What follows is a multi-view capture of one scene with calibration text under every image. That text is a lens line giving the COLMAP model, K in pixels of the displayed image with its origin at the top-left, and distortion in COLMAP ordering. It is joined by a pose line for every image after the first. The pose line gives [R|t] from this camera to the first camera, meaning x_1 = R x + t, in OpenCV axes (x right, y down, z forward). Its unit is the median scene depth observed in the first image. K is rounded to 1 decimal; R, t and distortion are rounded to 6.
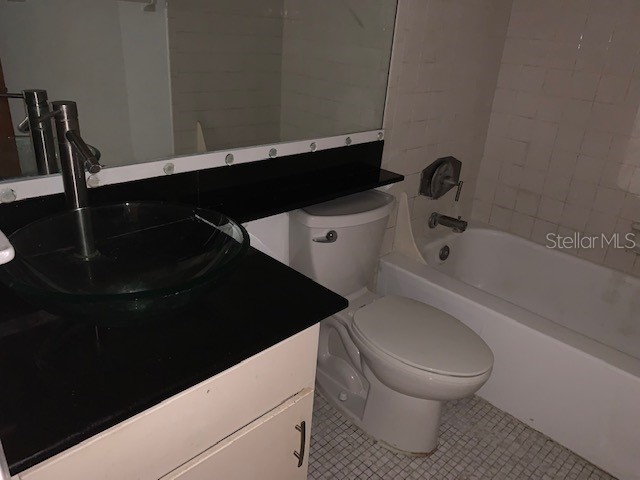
lens RADIAL K [[492.1, 0, 319.9], [0, 492.1, 237.4], [0, 0, 1]] dist [0.074373, -0.107265]
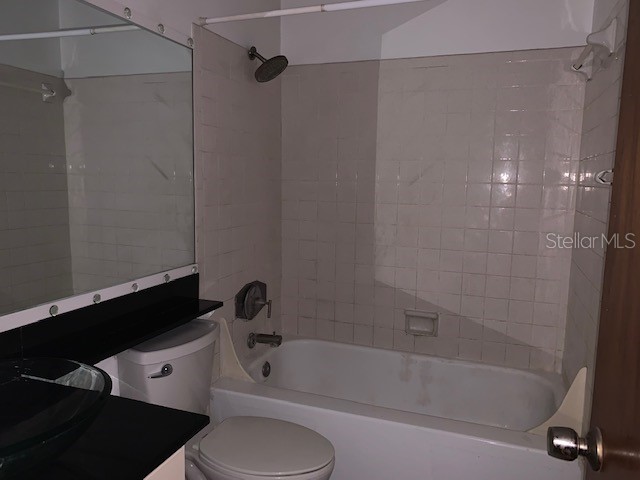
lens RADIAL K [[492.1, 0, 319.9], [0, 492.1, 237.4], [0, 0, 1]] dist [0.074373, -0.107265]
pose [[0.903699, -0.109226, 0.414003, -0.064712], [0.215836, 0.951286, -0.220157, 0.024181], [-0.369789, 0.288313, 0.883251, -0.078488]]
